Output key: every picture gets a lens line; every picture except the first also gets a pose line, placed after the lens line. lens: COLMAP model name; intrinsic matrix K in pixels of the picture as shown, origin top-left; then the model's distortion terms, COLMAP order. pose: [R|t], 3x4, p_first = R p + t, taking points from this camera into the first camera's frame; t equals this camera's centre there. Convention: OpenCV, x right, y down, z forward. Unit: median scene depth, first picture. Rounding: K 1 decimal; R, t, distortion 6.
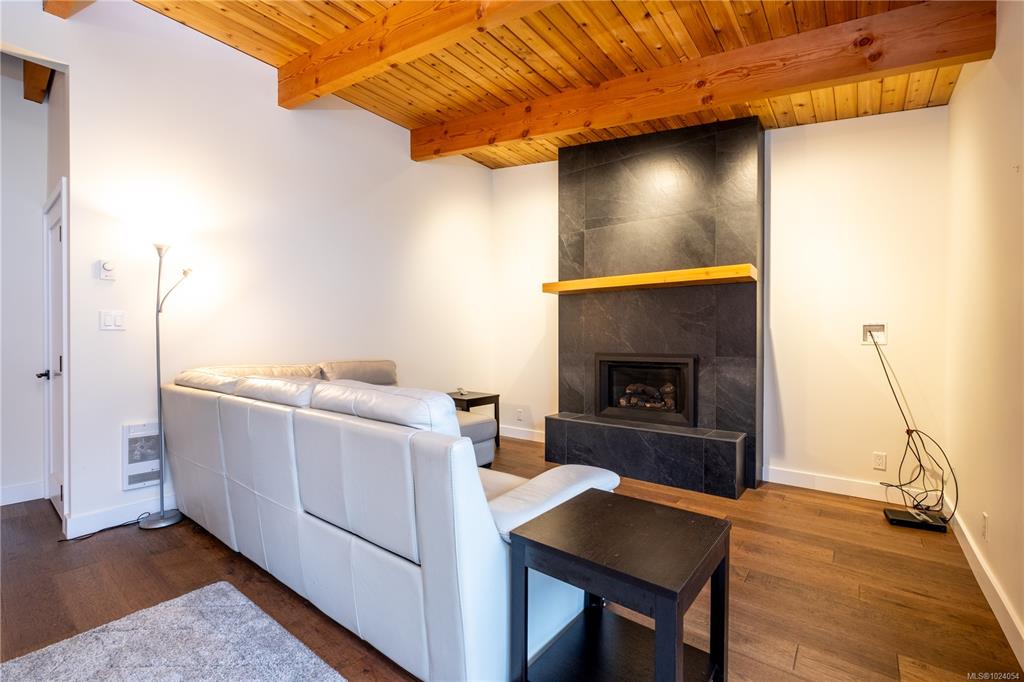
lens RADIAL K [[445.9, 0, 510.9], [0, 445.9, 345.9], [0, 0, 1]] dist [-0.002609, -0.000215]
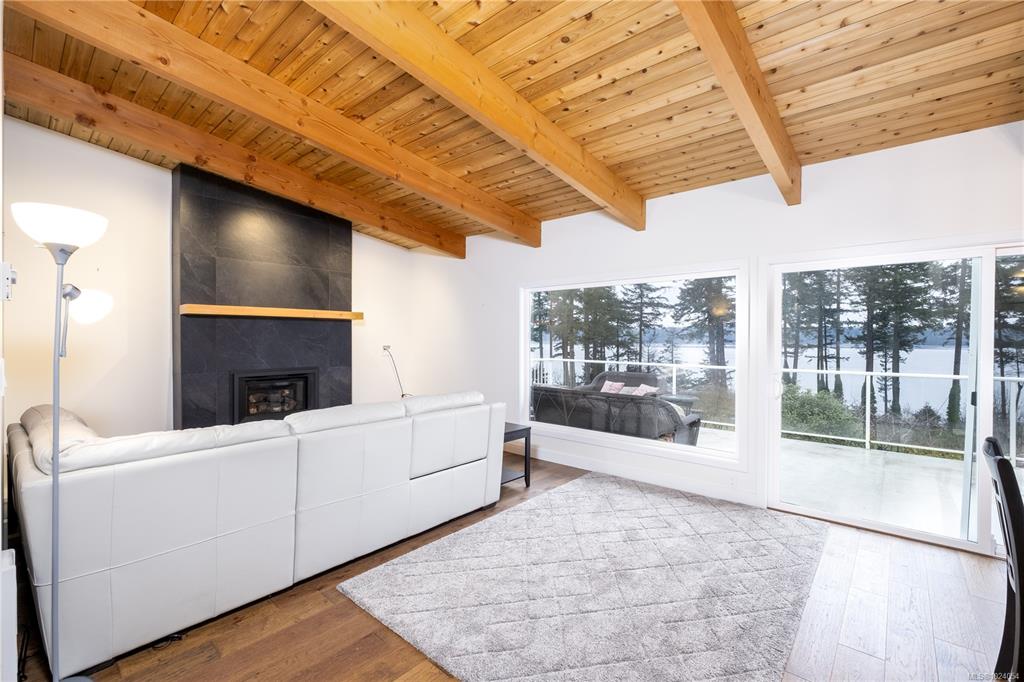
lens RADIAL K [[445.9, 0, 509.9], [0, 445.9, 340.7], [0, 0, 1]] dist [-0.002609, -0.000215]
pose [[0.062766, -0.002572, 0.998025, -0.911768], [0.018500, 0.999828, 0.001413, -0.050018], [-0.997857, 0.018374, 0.062803, 0.246300]]
